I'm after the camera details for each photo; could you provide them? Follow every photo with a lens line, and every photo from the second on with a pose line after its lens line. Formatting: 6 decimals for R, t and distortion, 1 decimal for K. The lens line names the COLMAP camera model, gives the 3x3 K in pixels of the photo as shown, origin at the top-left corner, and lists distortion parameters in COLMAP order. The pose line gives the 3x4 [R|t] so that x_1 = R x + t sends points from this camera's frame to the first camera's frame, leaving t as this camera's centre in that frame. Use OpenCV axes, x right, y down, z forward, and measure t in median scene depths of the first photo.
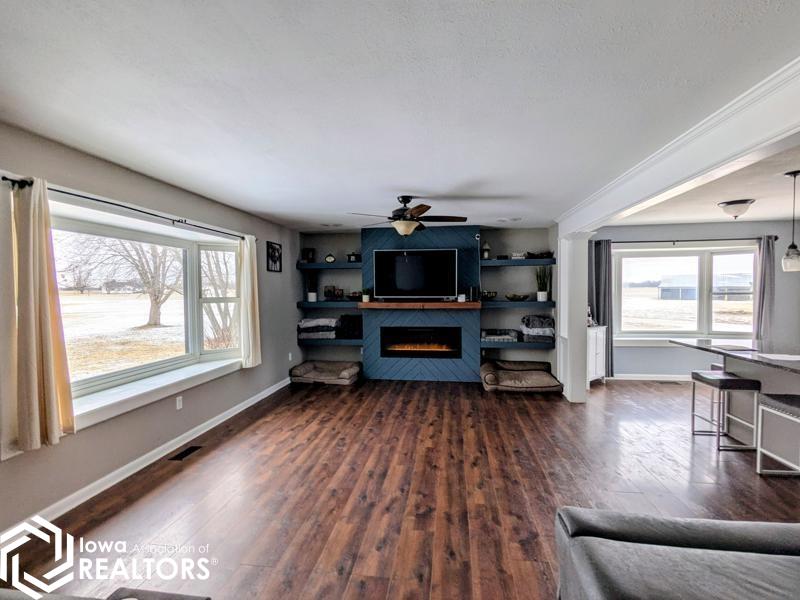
lens RADIAL K [[376.9, 0, 401.5], [0, 376.9, 300.2], [0, 0, 1]] dist [0.003822, 0.000324]
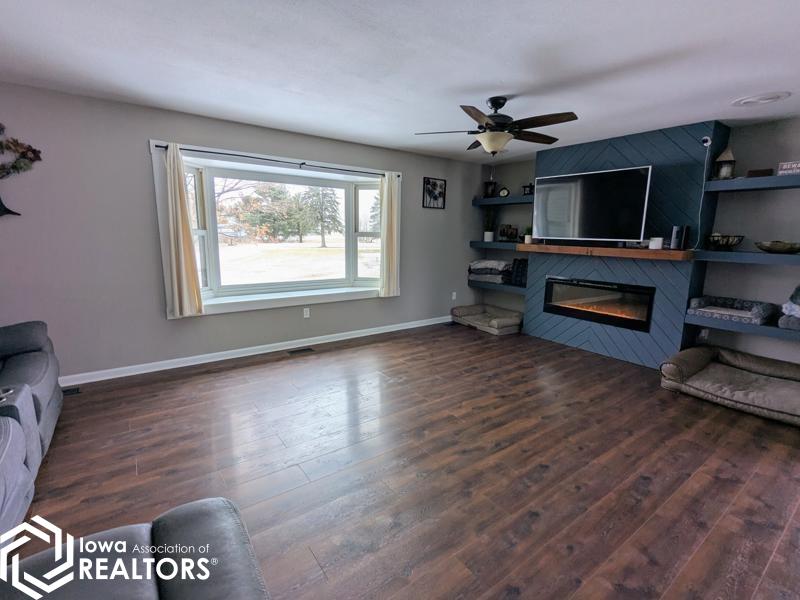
lens RADIAL K [[376.9, 0, 401.5], [0, 376.9, 300.2], [0, 0, 1]] dist [0.003822, 0.000324]
pose [[0.696844, 0.147730, -0.701844, 0.341592], [-0.044834, 0.985616, 0.162946, 0.005162], [0.715820, -0.082082, 0.693444, 0.228863]]
